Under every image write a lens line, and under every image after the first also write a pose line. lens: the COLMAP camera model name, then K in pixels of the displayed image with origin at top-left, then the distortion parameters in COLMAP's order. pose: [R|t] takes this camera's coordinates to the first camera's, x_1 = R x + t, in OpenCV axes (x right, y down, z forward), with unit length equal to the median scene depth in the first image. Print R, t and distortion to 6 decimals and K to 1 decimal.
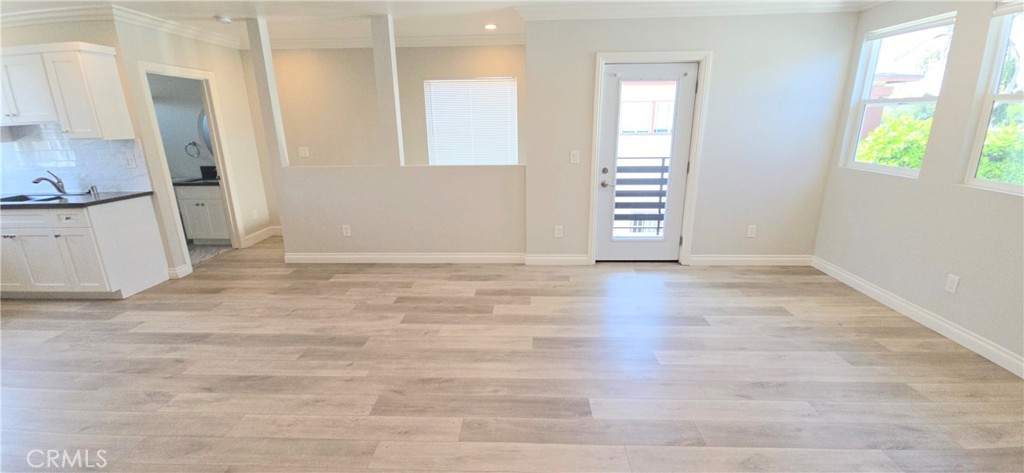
lens RADIAL K [[431.0, 0, 527.5], [0, 431.0, 242.2], [0, 0, 1]] dist [0.002262, -0.007069]
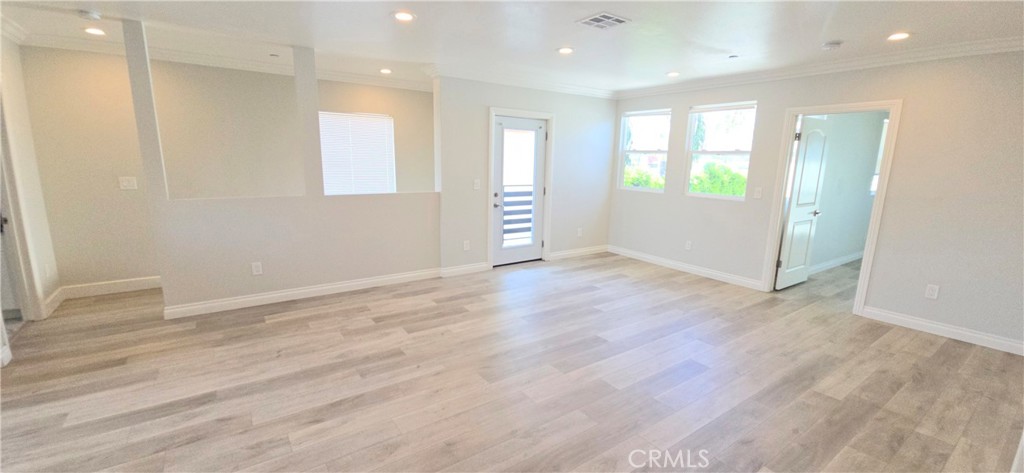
lens RADIAL K [[431.0, 0, 527.5], [0, 431.0, 242.2], [0, 0, 1]] dist [0.002262, -0.007069]
pose [[0.772104, -0.091475, 0.628878, -0.606884], [0.140043, 0.989750, -0.027970, 0.025510], [-0.619874, 0.109666, 0.777001, -0.053739]]
